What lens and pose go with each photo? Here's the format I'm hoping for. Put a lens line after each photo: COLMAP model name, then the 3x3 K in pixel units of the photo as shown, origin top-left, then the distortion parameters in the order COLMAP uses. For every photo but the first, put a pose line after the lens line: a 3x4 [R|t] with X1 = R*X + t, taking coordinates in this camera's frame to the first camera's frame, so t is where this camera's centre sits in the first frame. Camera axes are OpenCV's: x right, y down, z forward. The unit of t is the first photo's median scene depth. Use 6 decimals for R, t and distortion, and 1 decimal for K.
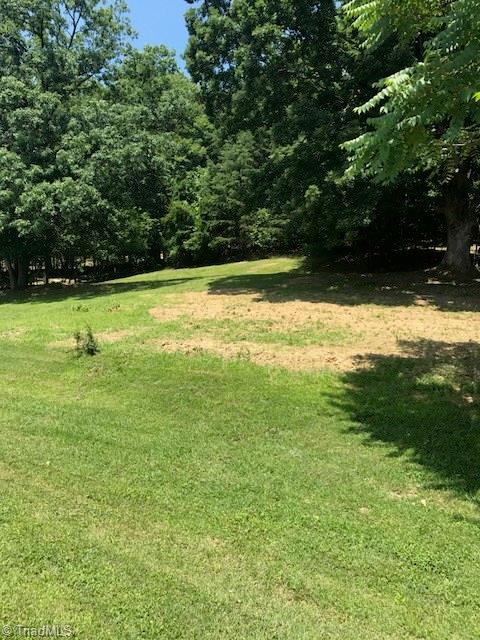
lens RADIAL K [[524.2, 0, 242.6], [0, 524.2, 318.8], [0, 0, 1]] dist [0.018257, -0.017759]
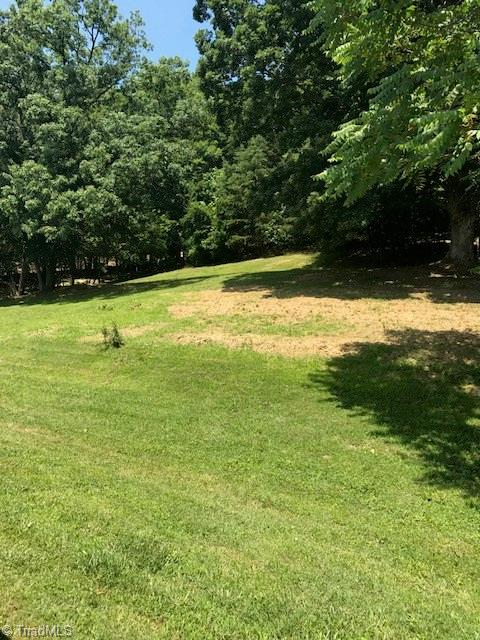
lens RADIAL K [[525.4, 0, 247.2], [0, 525.4, 313.2], [0, 0, 1]] dist [0.024612, -0.008385]
pose [[0.999219, -0.021418, -0.033218, 0.017109], [0.021332, 0.999768, -0.002949, 0.000955], [0.033274, 0.002238, 0.999444, -0.065305]]
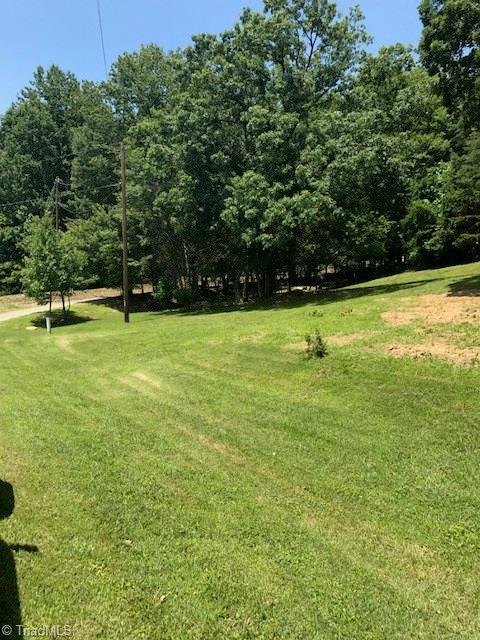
lens RADIAL K [[524.2, 0, 242.6], [0, 524.2, 318.8], [0, 0, 1]] dist [0.018257, -0.017759]
pose [[0.898757, -0.010766, -0.438315, 0.013912], [0.006578, 0.999917, -0.011074, 0.000914], [0.438398, 0.007070, 0.898753, -0.004242]]
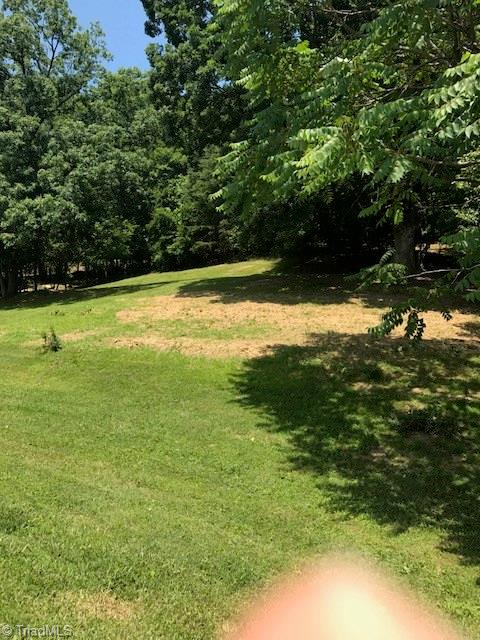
lens RADIAL K [[524.2, 0, 242.6], [0, 524.2, 318.8], [0, 0, 1]] dist [0.018257, -0.017759]
pose [[0.999679, -0.025312, 0.001060, 0.064841], [0.025312, 0.999679, 0.000515, 0.001556], [-0.001073, -0.000488, 0.999999, -0.097035]]
